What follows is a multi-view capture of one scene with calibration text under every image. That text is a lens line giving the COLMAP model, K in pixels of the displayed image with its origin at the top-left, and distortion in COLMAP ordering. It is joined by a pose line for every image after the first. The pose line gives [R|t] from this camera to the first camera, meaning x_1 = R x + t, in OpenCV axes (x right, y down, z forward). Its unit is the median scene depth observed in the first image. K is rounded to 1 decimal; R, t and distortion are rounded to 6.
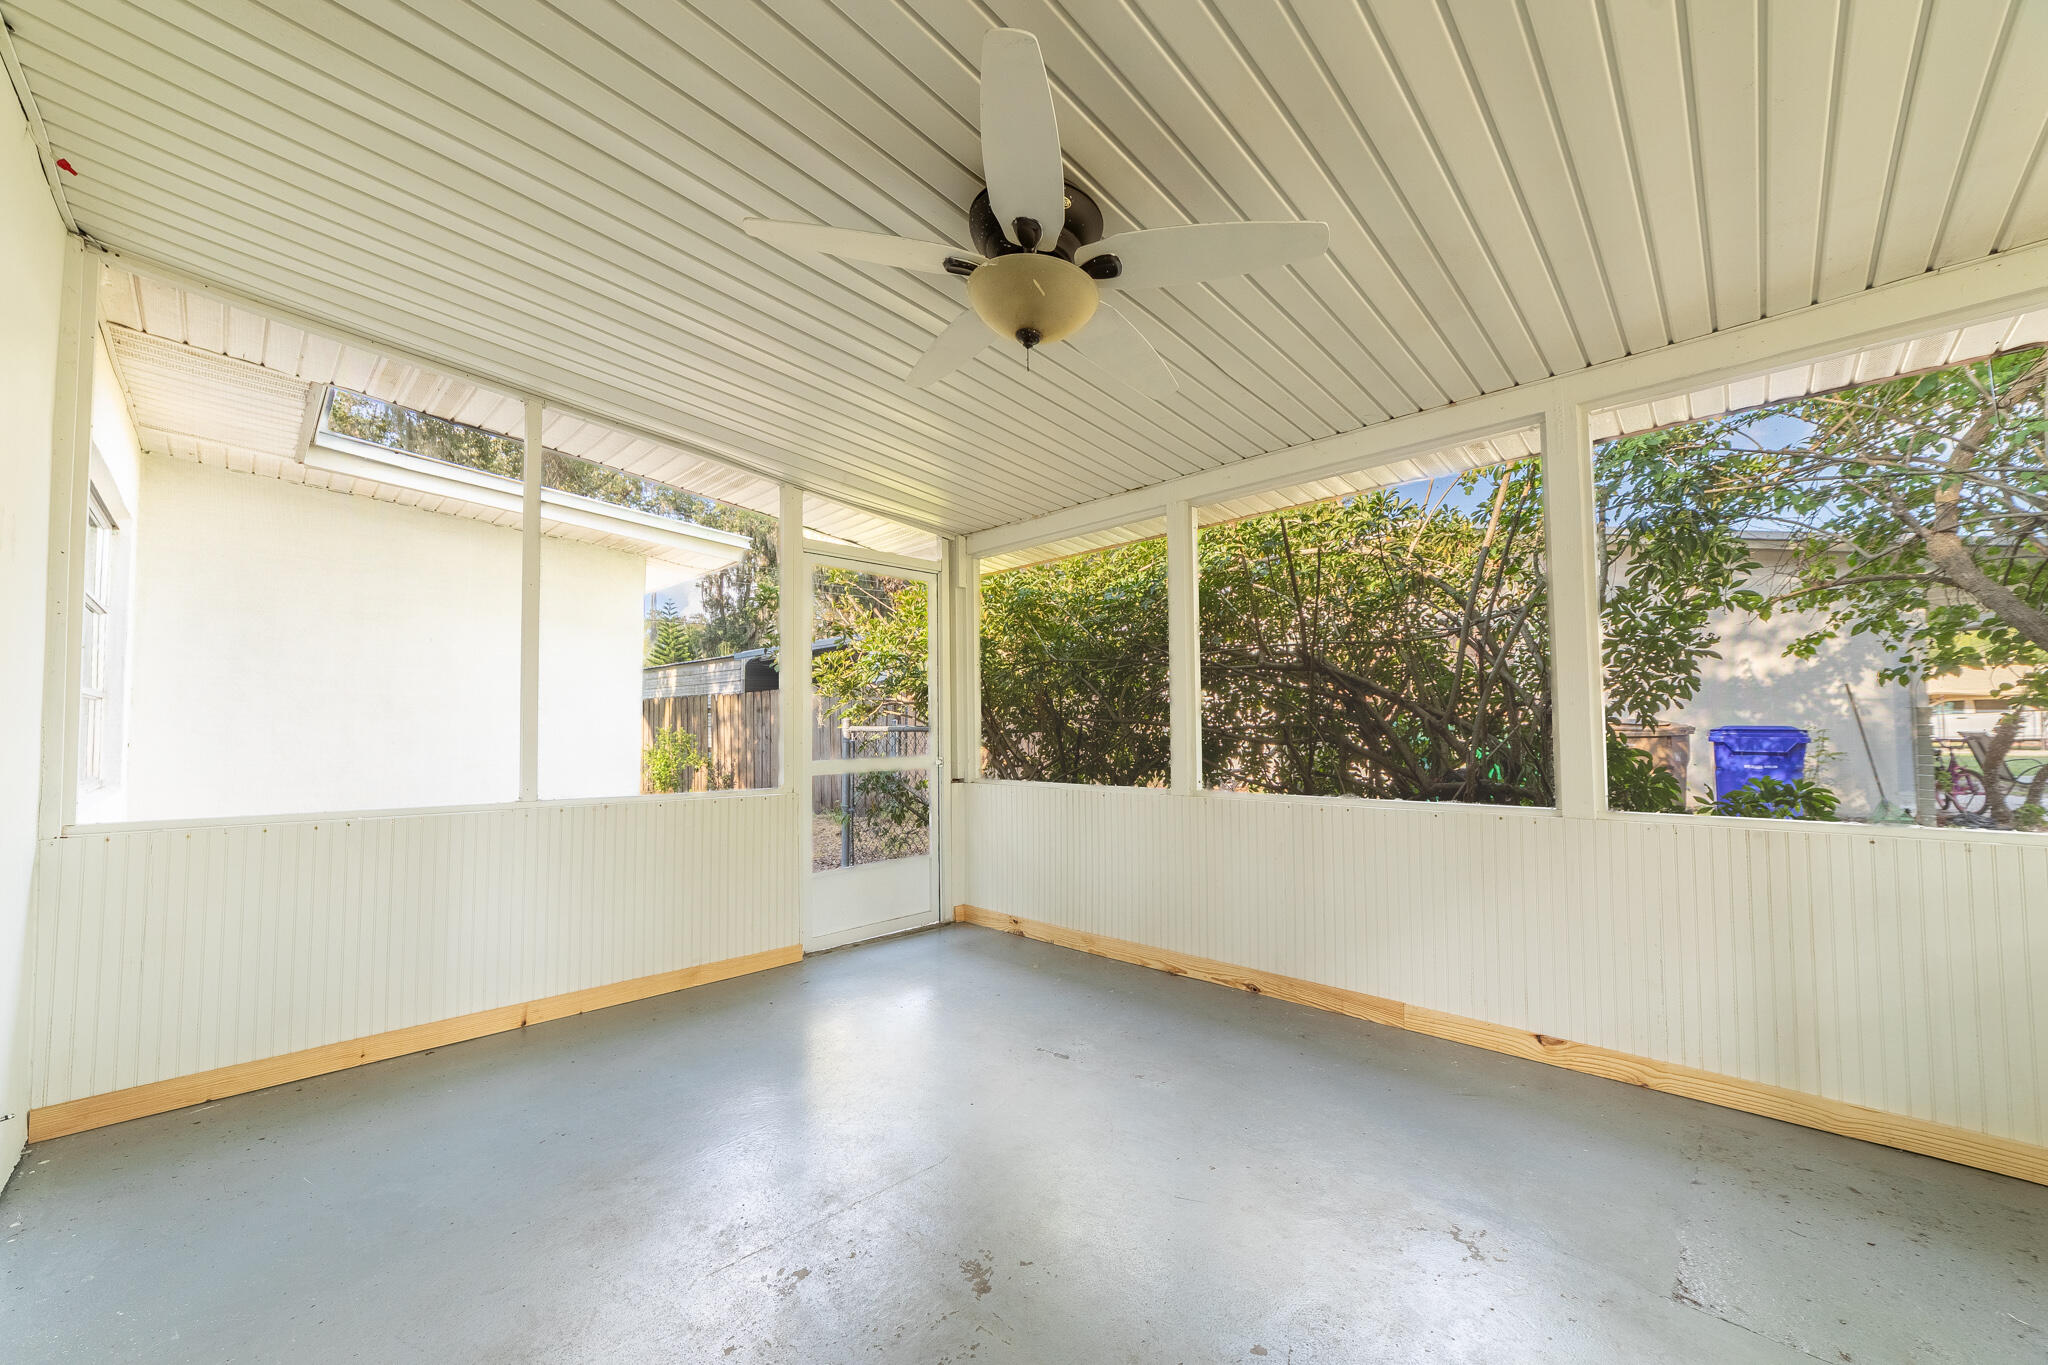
lens RADIAL K [[800.2, 0, 1001.6], [0, 800.2, 692.9], [0, 0, 1]] dist [-0.017544, -0.000044]
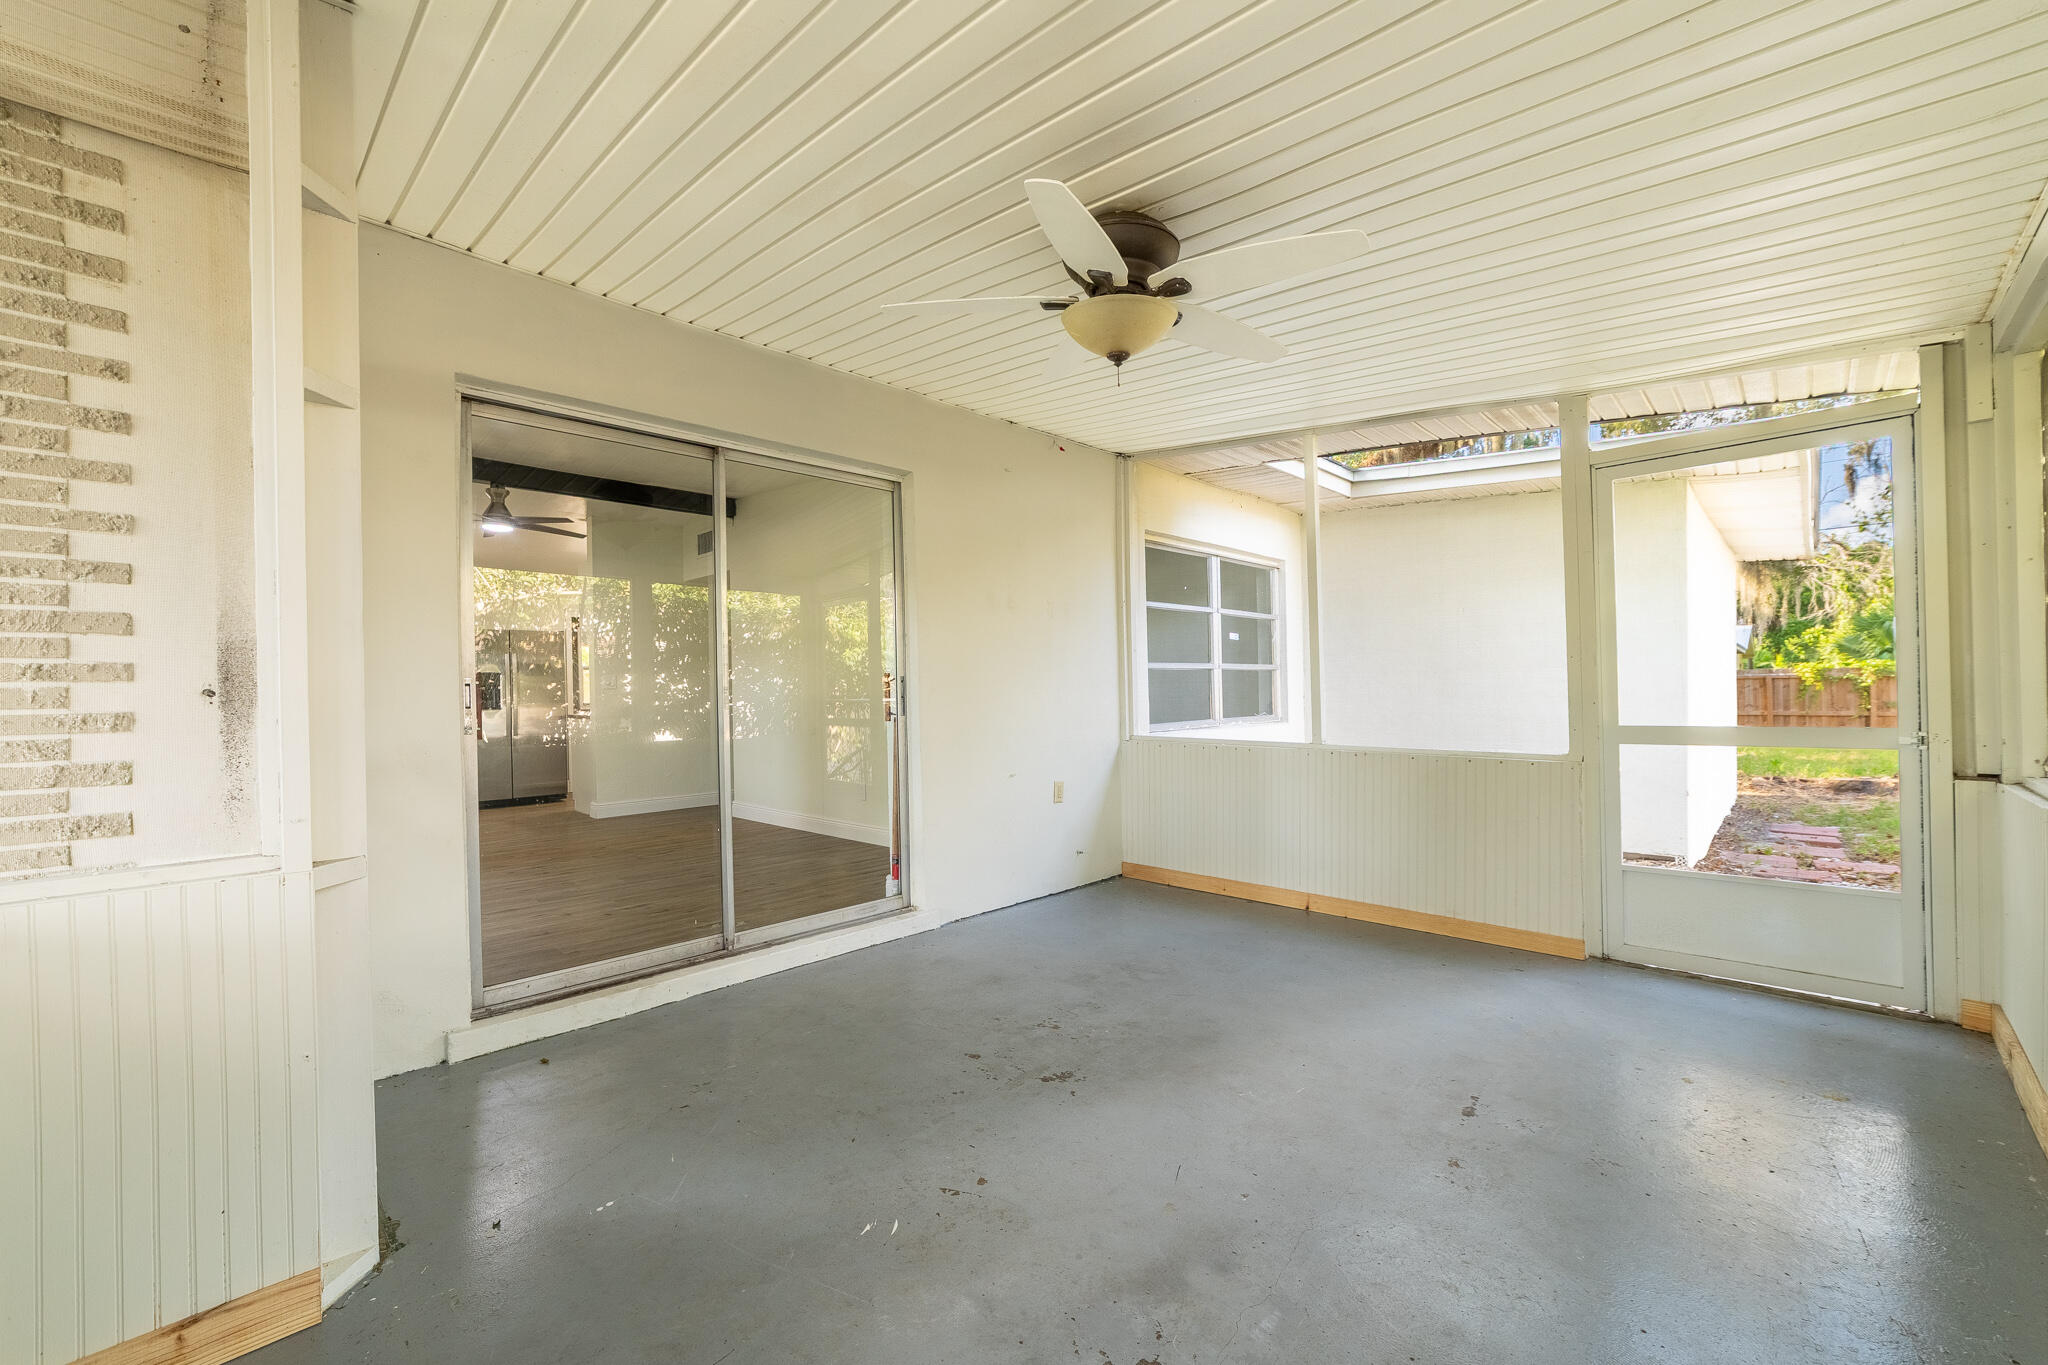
lens RADIAL K [[850.3, 0, 1022.7], [0, 850.3, 688.4], [0, 0, 1]] dist [-0.061285, 0.033412]
pose [[-0.035529, 0.000151, -0.999369, 0.681498], [0.059829, 0.998207, -0.001976, 0.012467], [0.997576, -0.059861, -0.035474, 0.468532]]
